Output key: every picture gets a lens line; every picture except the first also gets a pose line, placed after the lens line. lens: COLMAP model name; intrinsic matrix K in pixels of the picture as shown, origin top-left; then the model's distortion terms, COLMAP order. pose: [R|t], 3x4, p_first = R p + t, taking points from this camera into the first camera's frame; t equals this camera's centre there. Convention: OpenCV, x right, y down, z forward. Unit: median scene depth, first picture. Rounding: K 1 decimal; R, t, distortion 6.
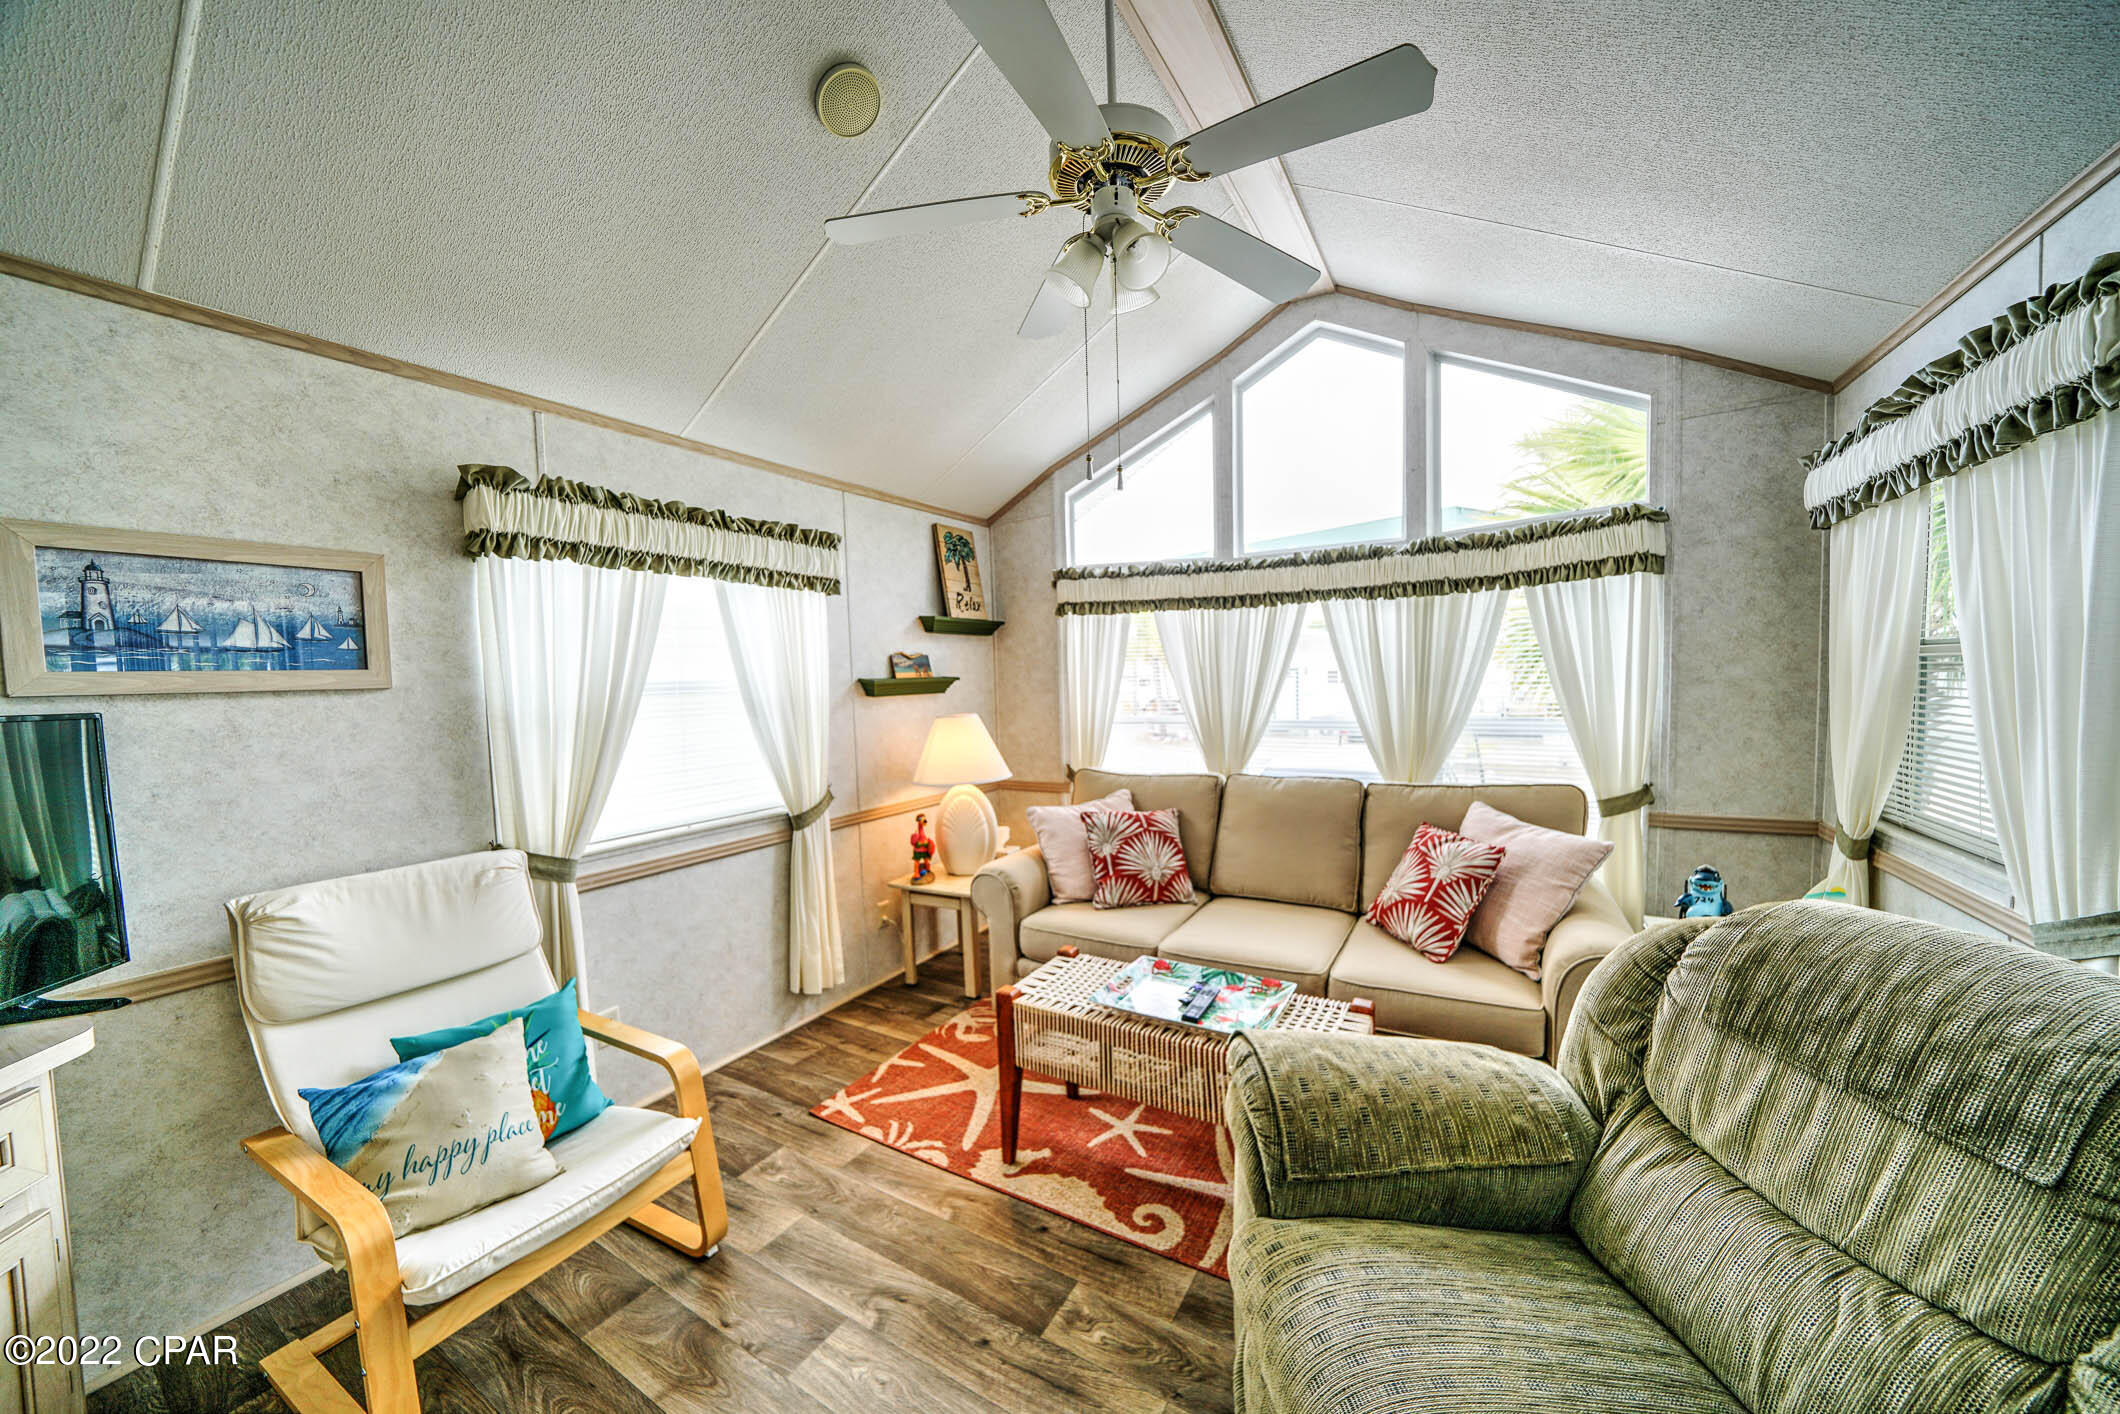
lens RADIAL K [[737.9, 0, 1043.1], [0, 737.9, 718.5], [0, 0, 1]] dist [-0.025167, 0.002745]
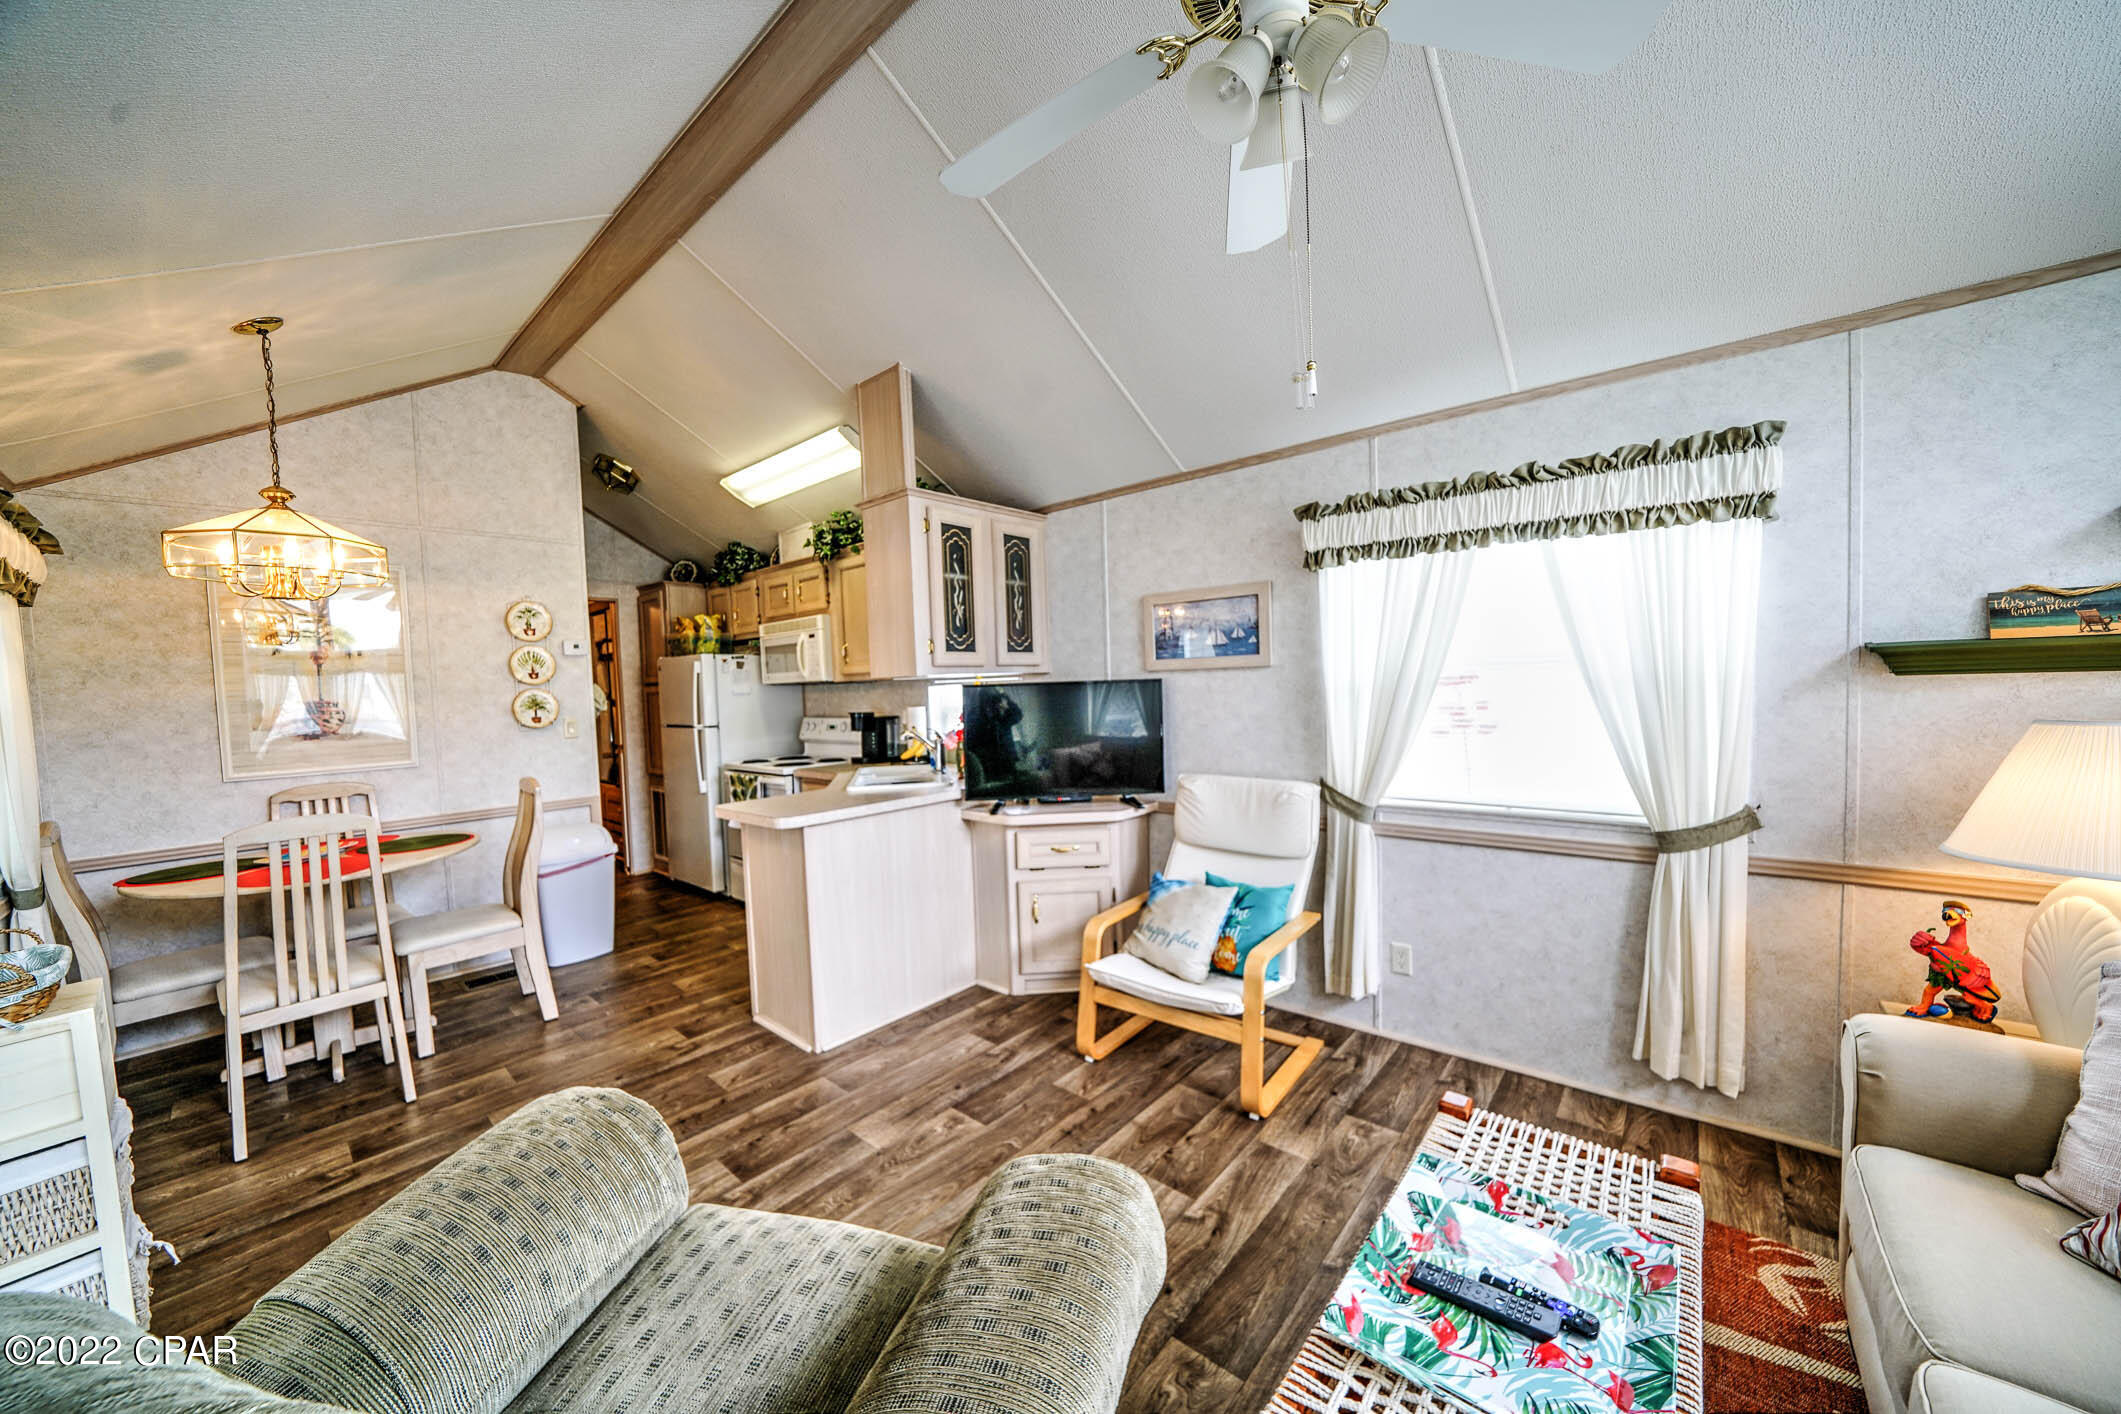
lens RADIAL K [[738.3, 0, 1043.9], [0, 738.3, 717.9], [0, 0, 1]] dist [-0.025167, 0.002745]
pose [[-0.173471, 0.086099, -0.981068, 0.573541], [-0.012746, 0.995891, 0.089654, -0.049831], [0.984756, 0.028057, -0.171661, 0.599895]]
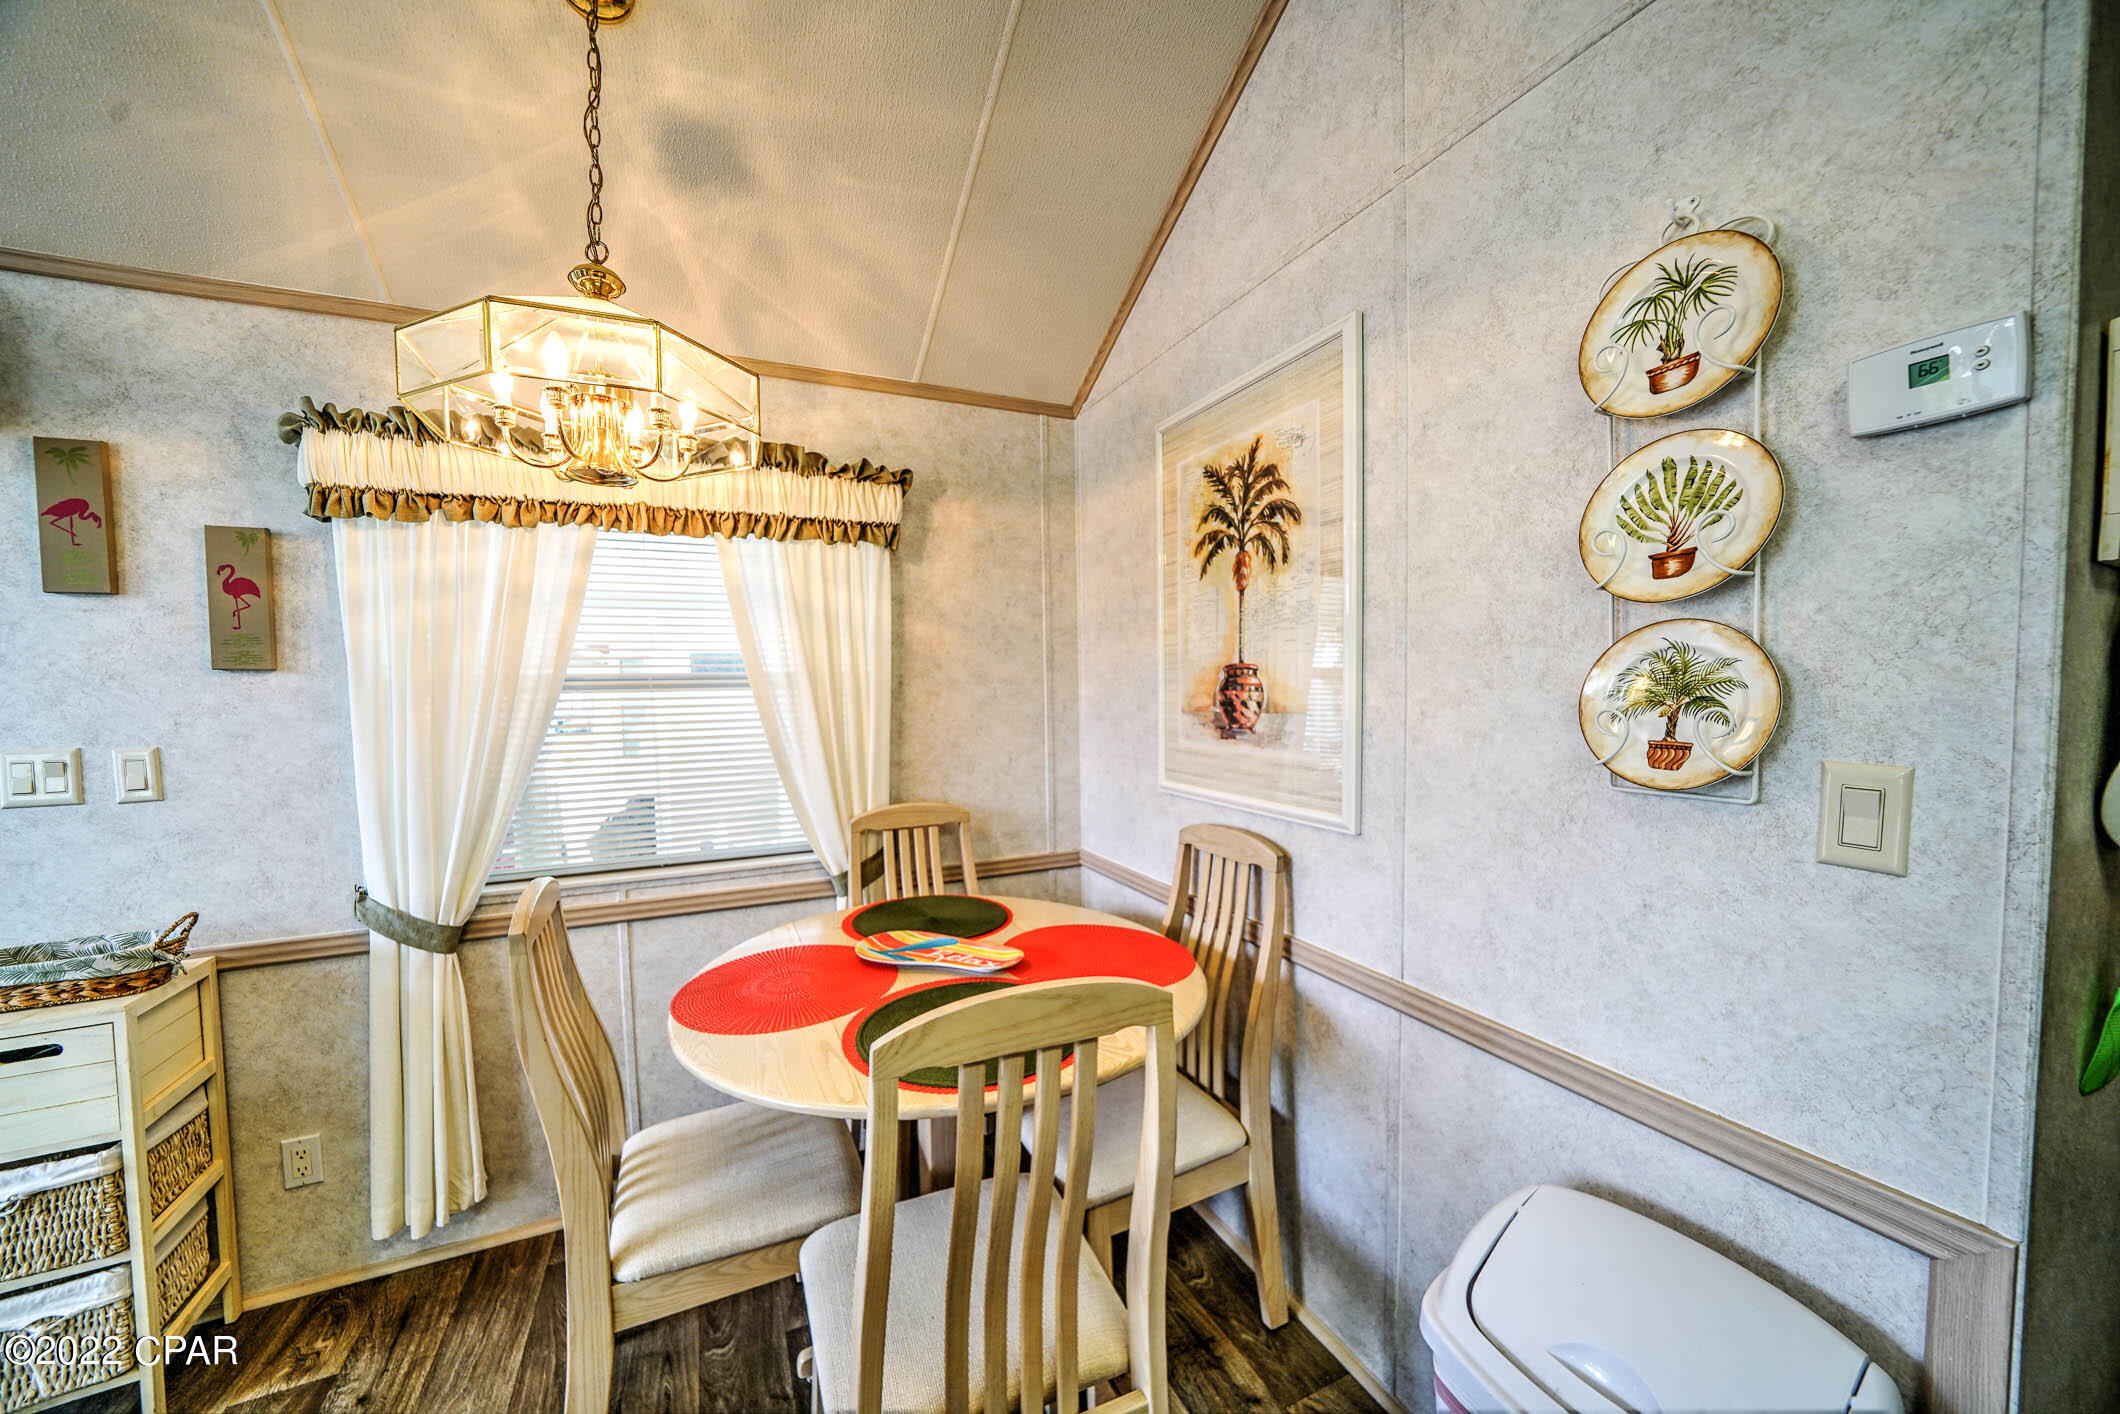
lens RADIAL K [[737.9, 0, 1048.0], [0, 737.9, 717.5], [0, 0, 1]] dist [-0.025167, 0.002745]
pose [[-0.831851, 0.018992, 0.554675, -0.737852], [0.071616, 0.994732, 0.073345, 0.042898], [-0.550360, 0.100736, -0.828828, -0.283874]]
